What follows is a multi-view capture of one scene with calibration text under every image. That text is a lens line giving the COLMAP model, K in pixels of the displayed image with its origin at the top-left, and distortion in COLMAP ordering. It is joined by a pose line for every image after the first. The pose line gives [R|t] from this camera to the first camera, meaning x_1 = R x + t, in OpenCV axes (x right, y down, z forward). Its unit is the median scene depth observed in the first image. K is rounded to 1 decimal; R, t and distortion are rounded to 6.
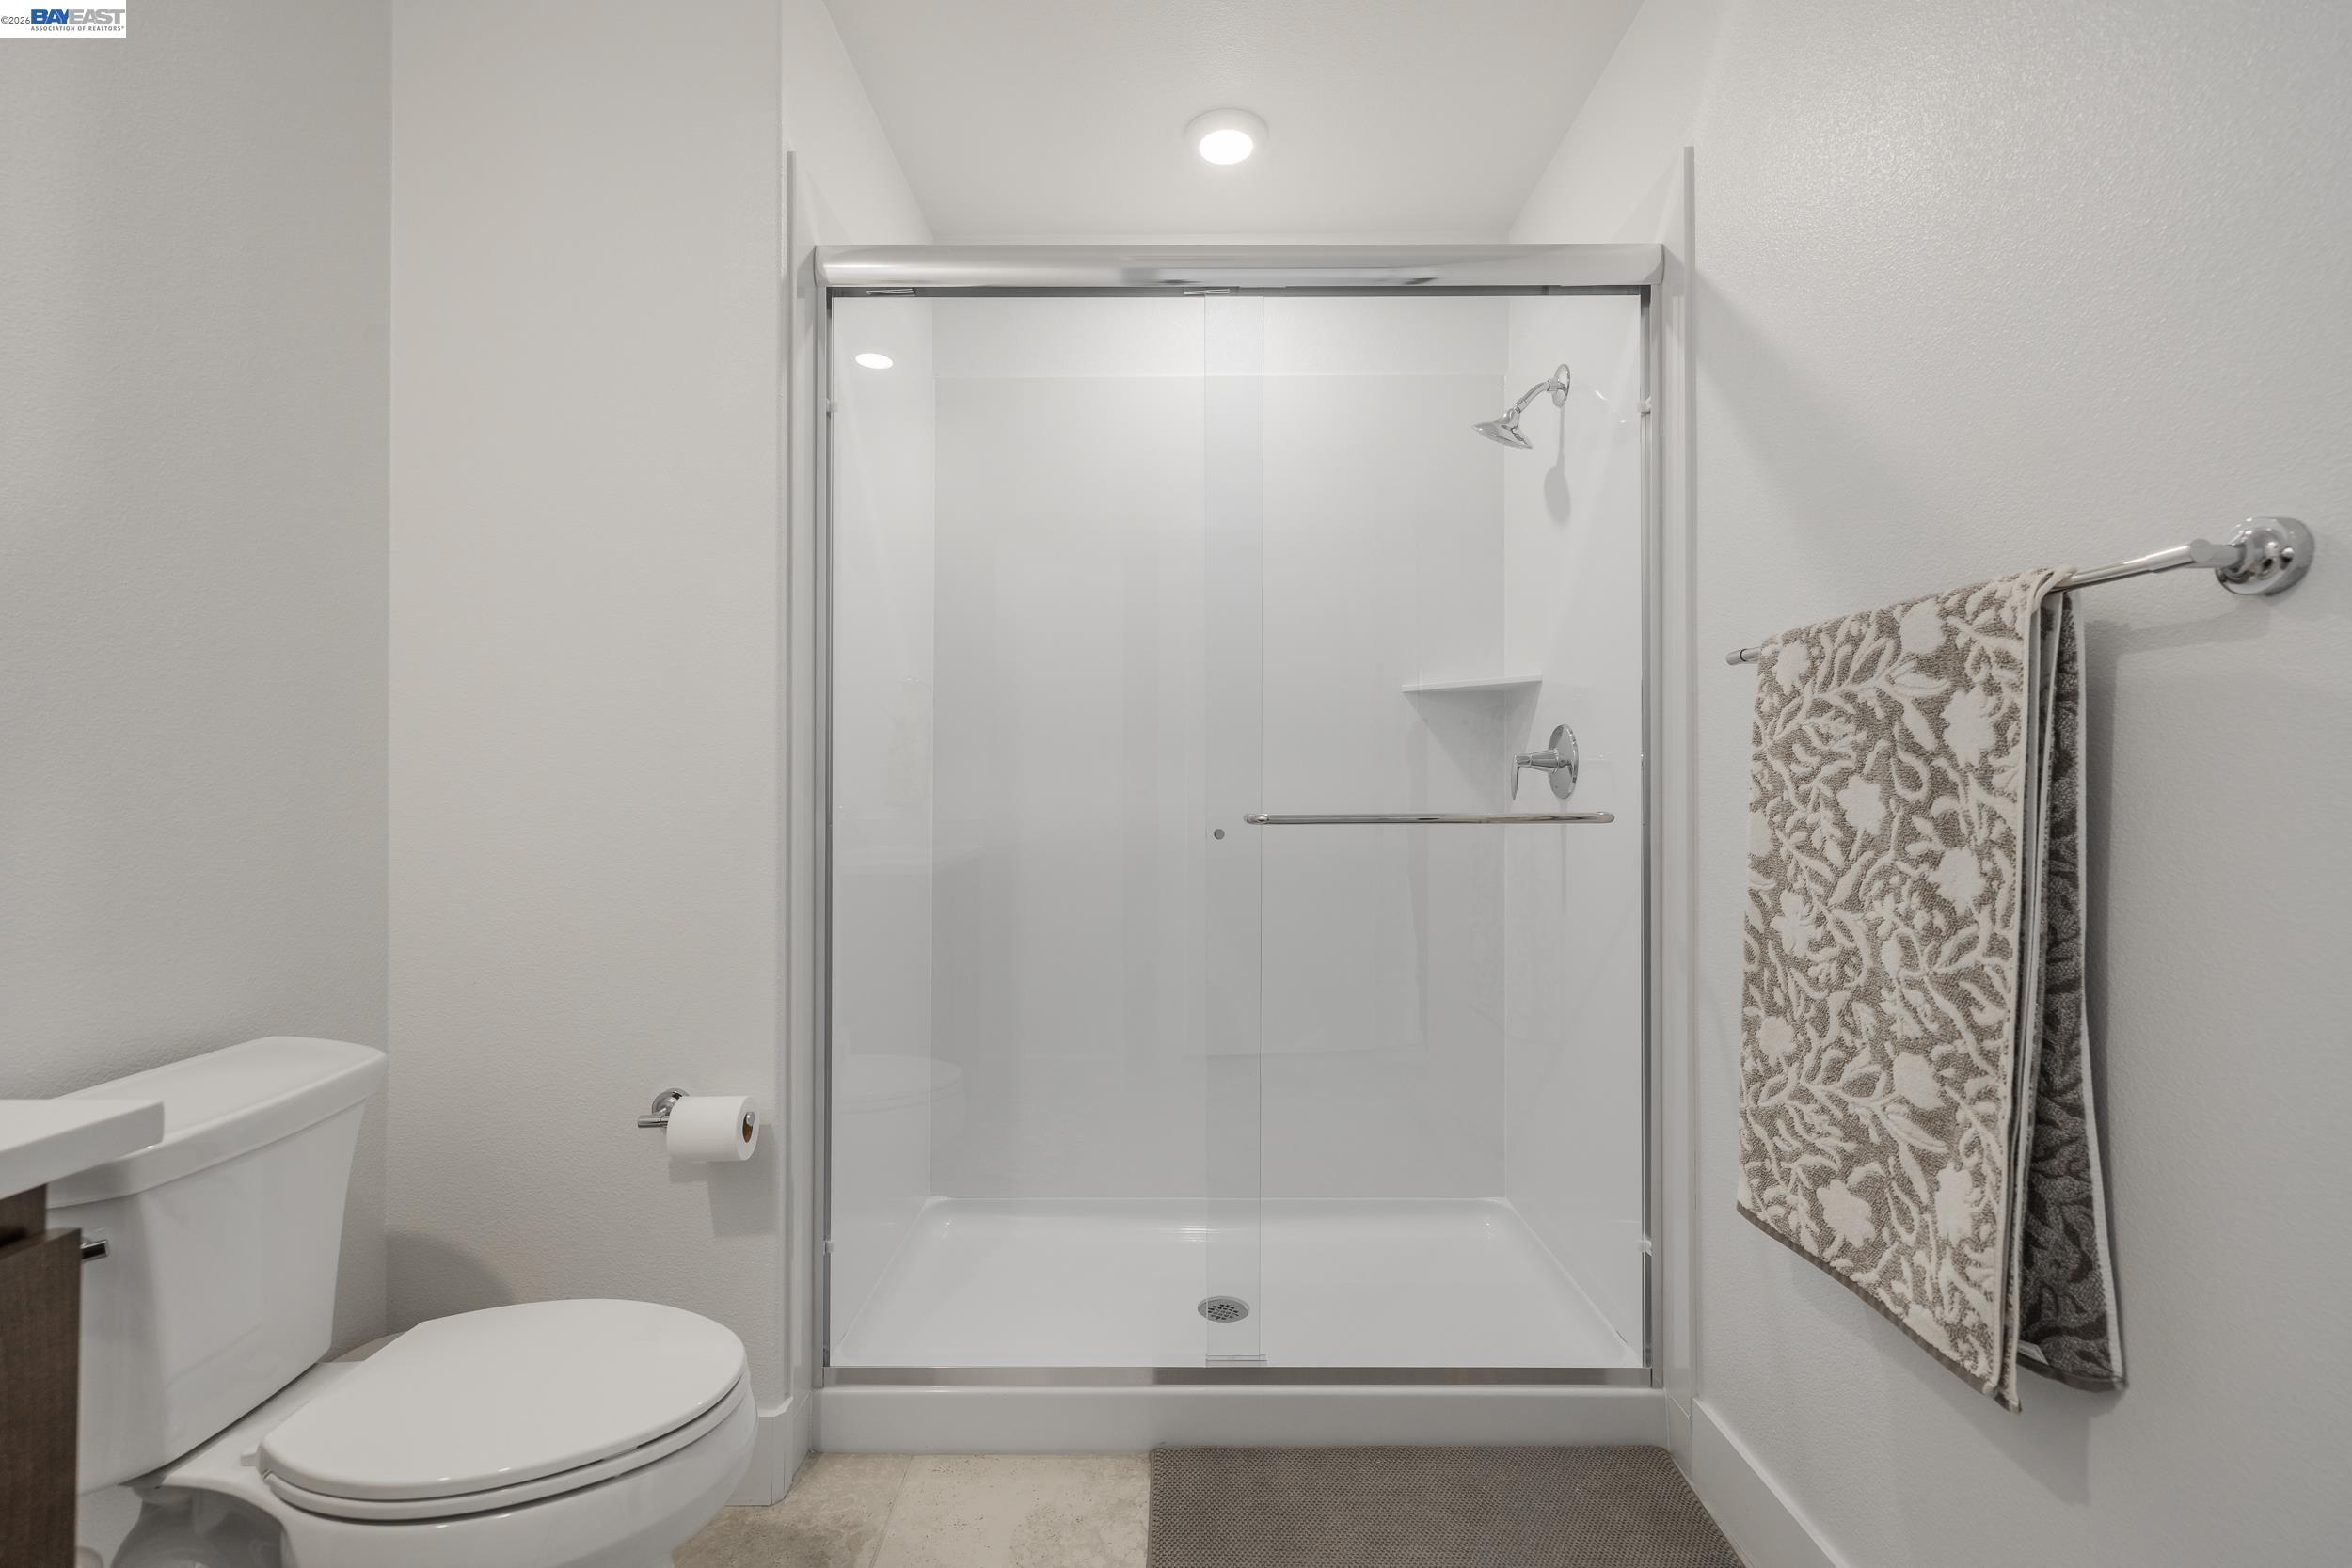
lens RADIAL K [[1006.3, 0, 1173.9], [0, 1006.3, 780.4], [0, 0, 1]] dist [0.001007, -0.000322]
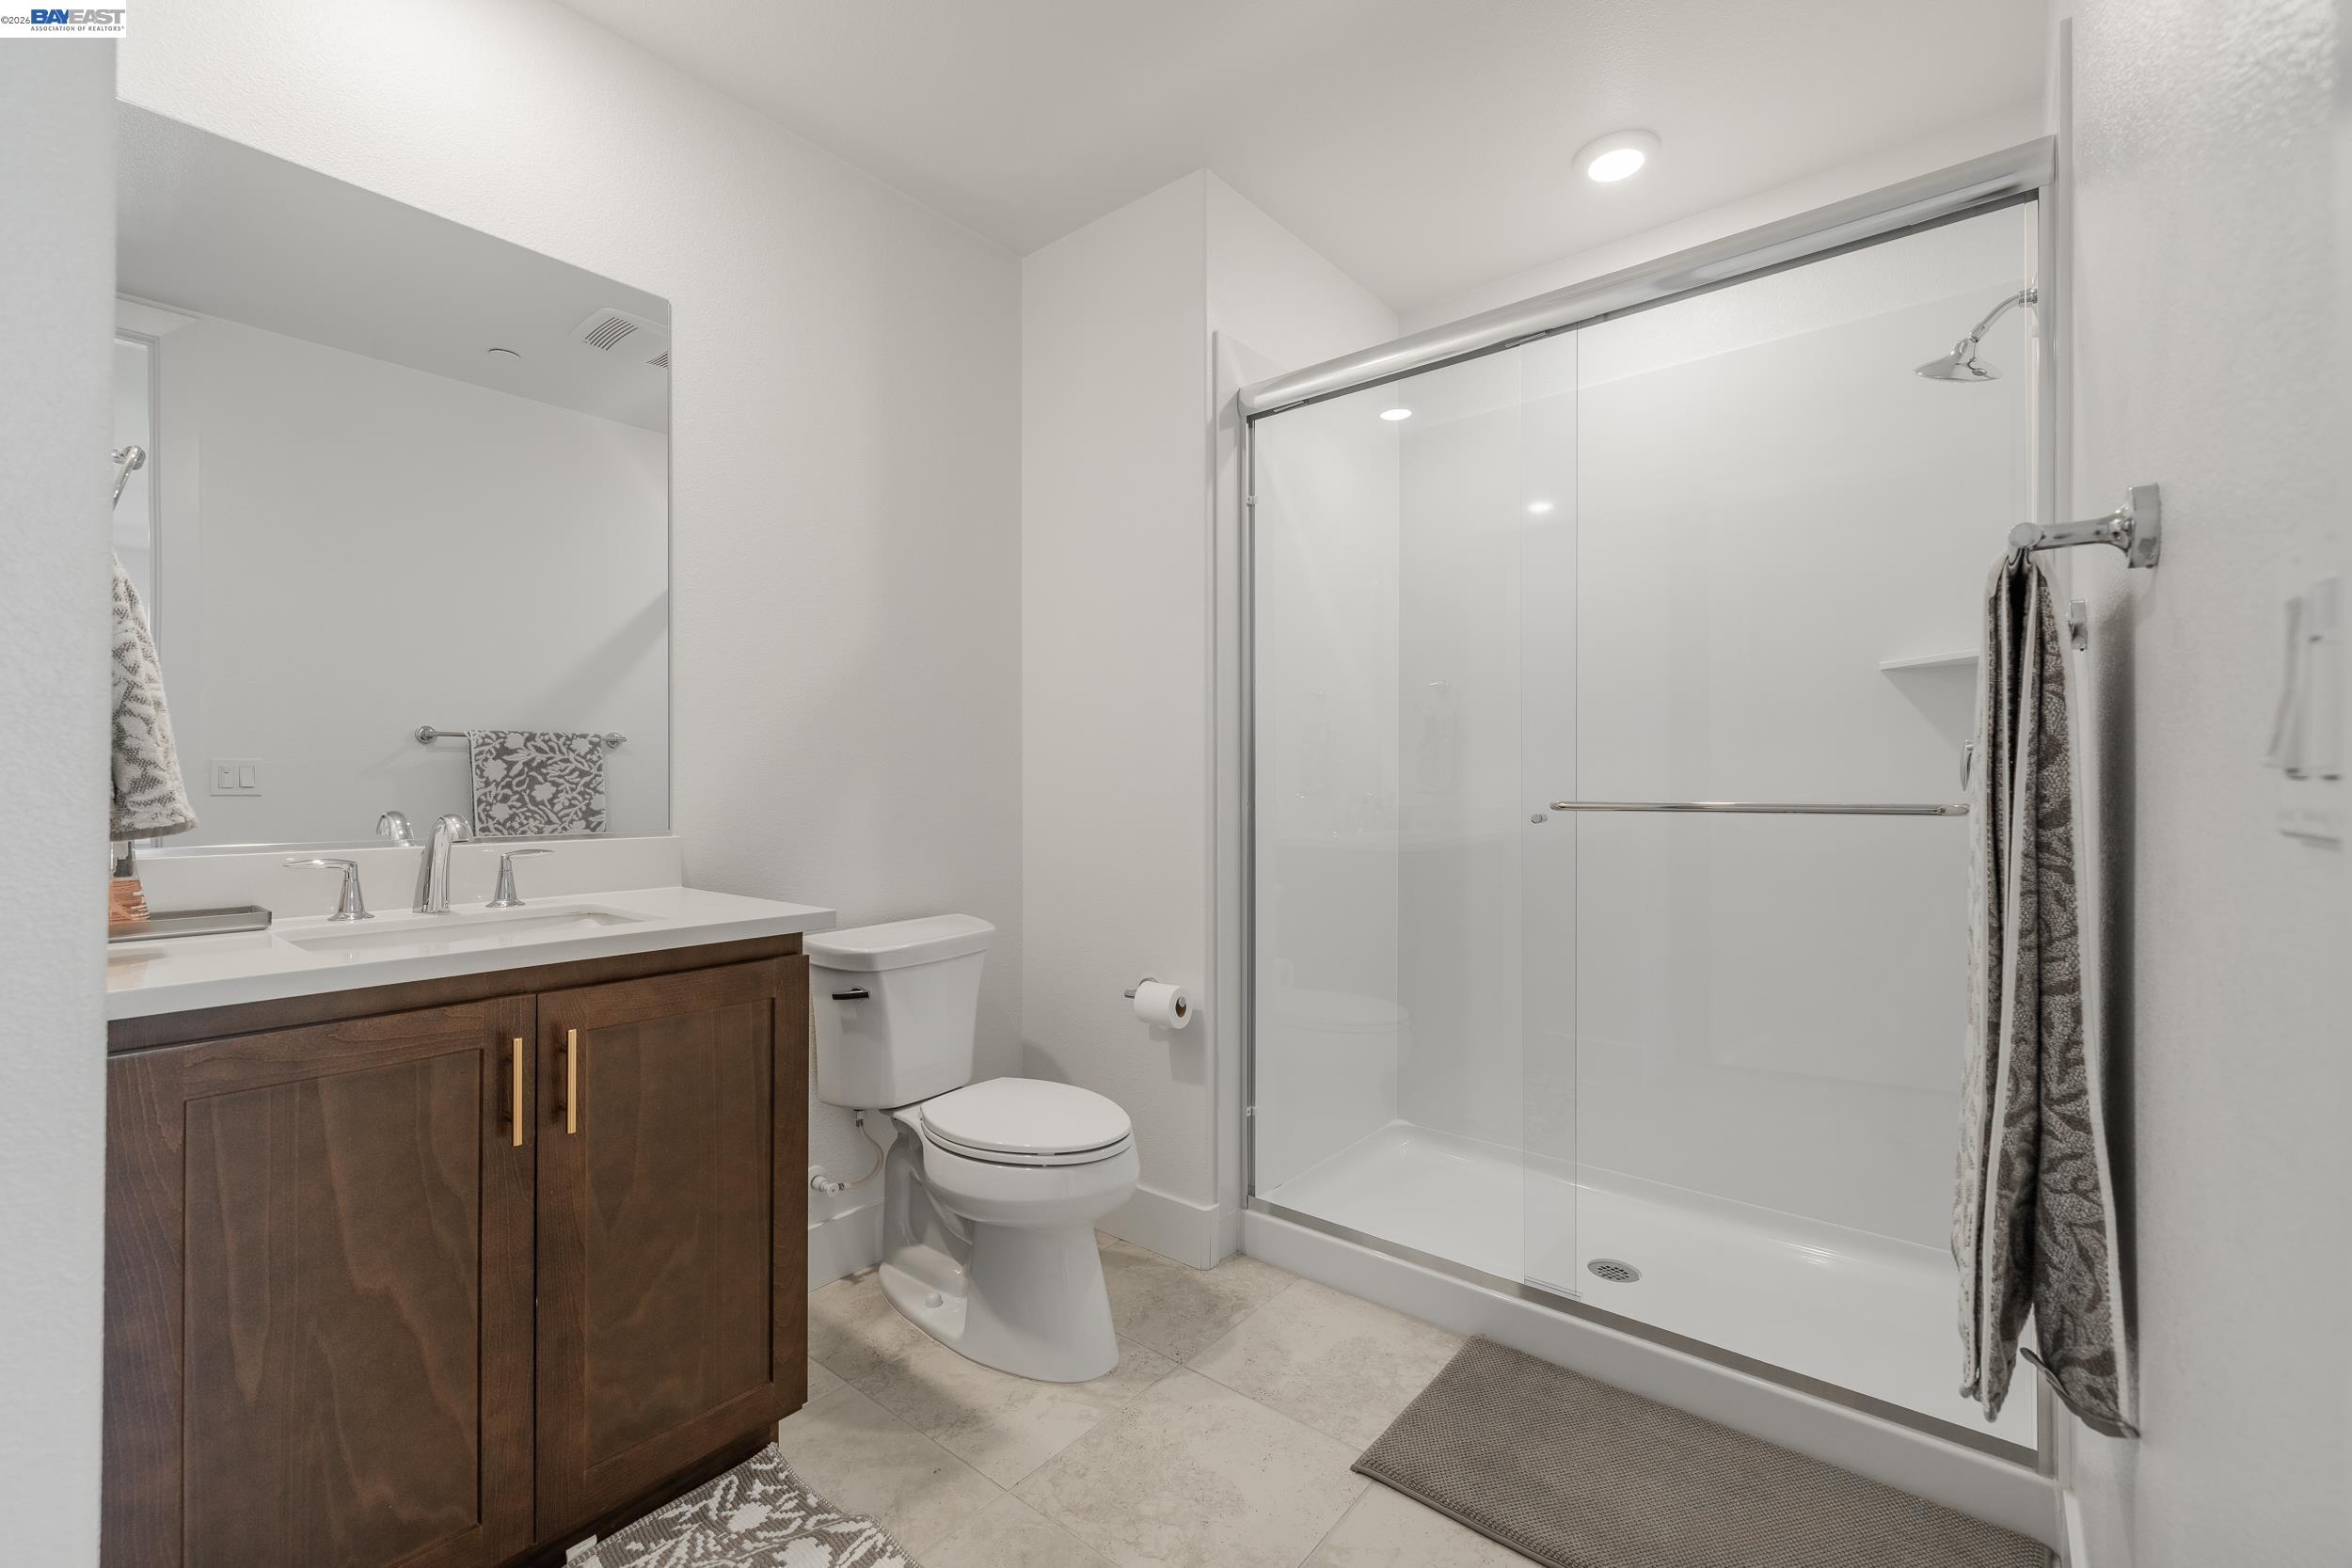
lens RADIAL K [[1006.3, 0, 1174.6], [0, 1006.3, 780.2], [0, 0, 1]] dist [0.001007, -0.000322]
pose [[0.771459, 0.000045, -0.636279, 0.514067], [0.005186, 0.999966, 0.006359, 0.000693], [0.636258, -0.008205, 0.771433, -0.147582]]
